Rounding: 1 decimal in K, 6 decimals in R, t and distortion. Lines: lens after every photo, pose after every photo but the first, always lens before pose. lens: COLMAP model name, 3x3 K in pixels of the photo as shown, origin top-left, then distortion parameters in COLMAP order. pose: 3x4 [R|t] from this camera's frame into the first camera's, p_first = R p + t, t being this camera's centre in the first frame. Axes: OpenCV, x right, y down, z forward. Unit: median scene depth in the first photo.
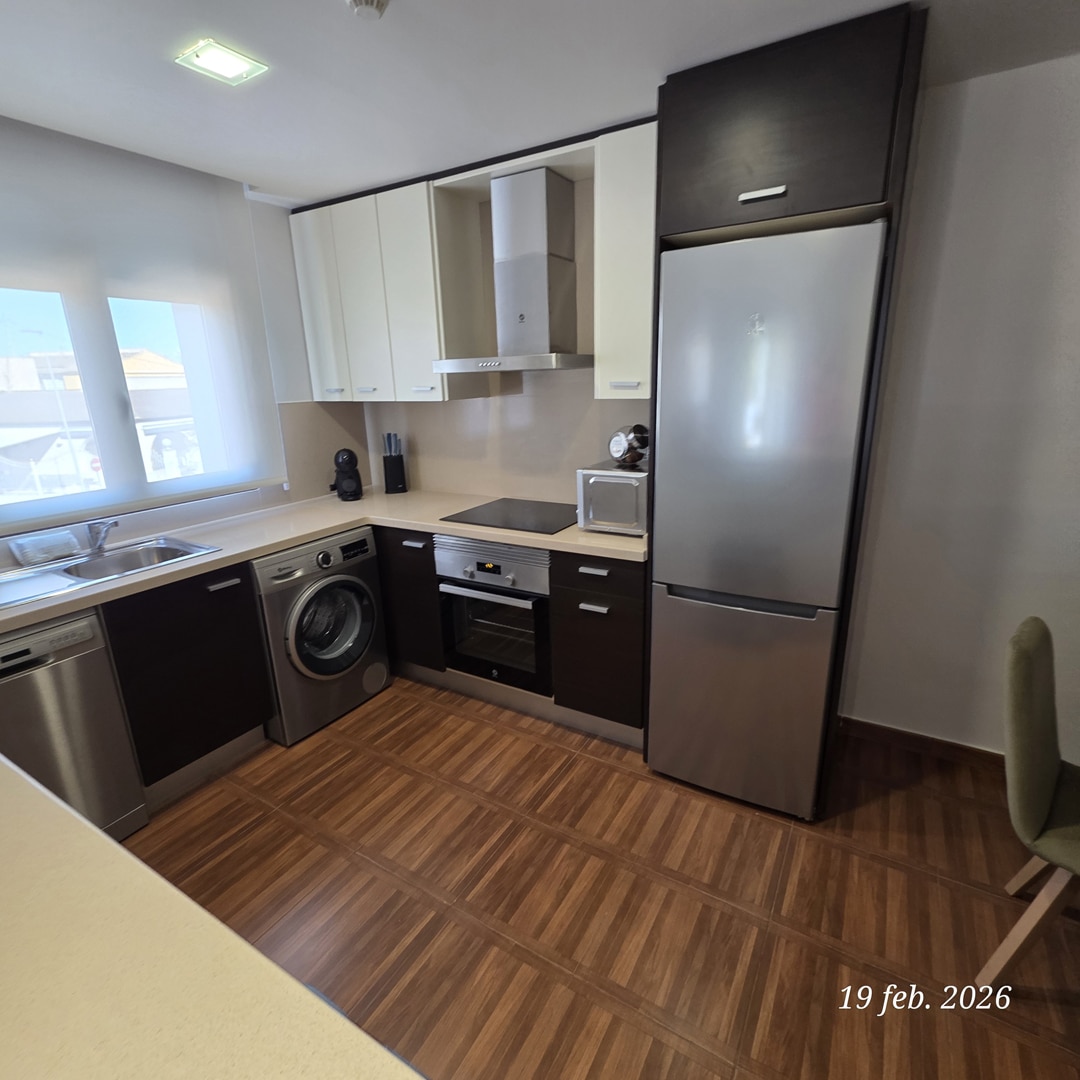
lens RADIAL K [[576.9, 0, 538.2], [0, 576.9, 539.6], [0, 0, 1]] dist [0.006192, 0.002169]
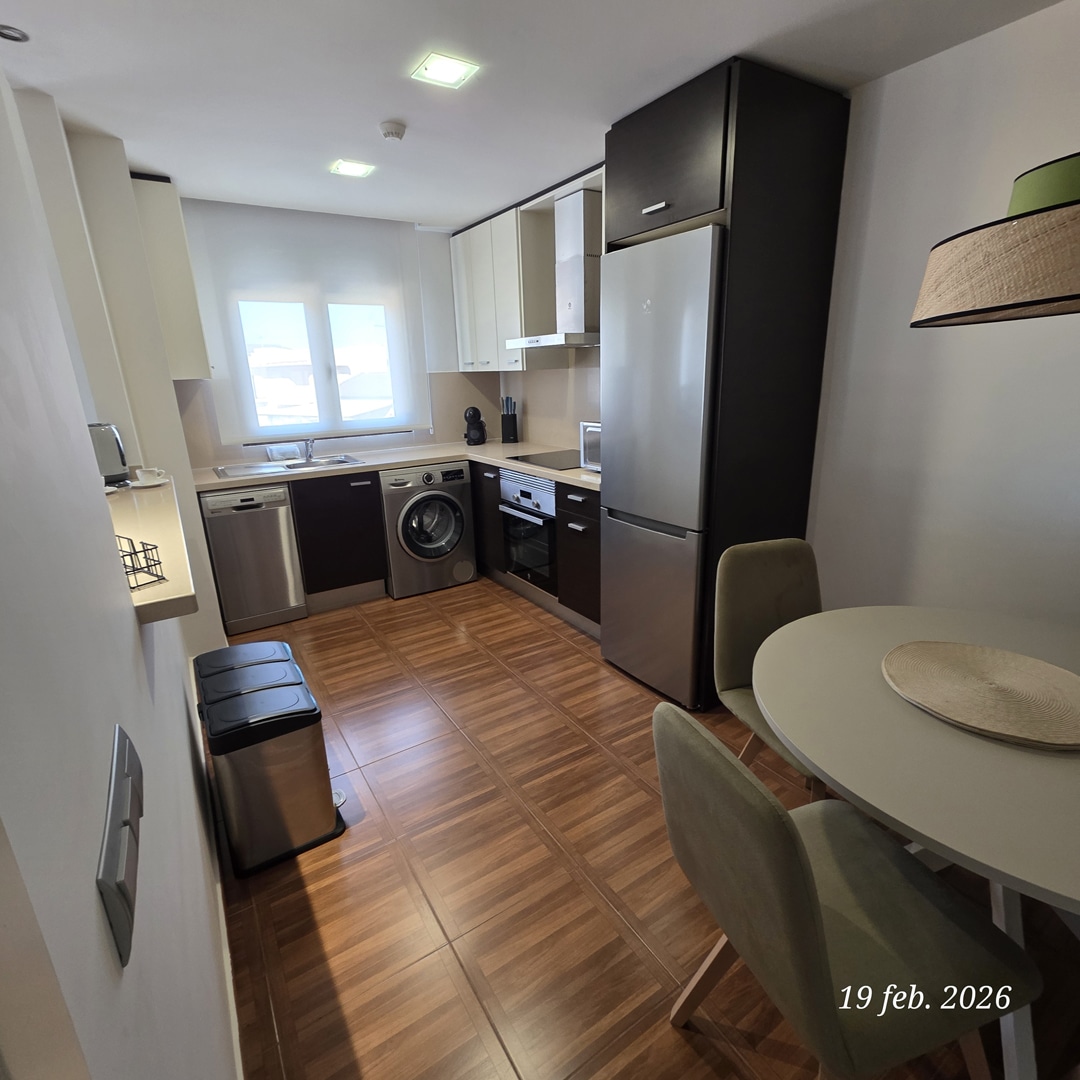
lens RADIAL K [[576.9, 0, 538.3], [0, 576.9, 539.8], [0, 0, 1]] dist [0.006192, 0.002169]
pose [[0.896324, 0.128662, -0.424321, 0.542833], [-0.117283, 0.991686, 0.052952, 0.082223], [0.427606, 0.002303, 0.903962, -0.212793]]
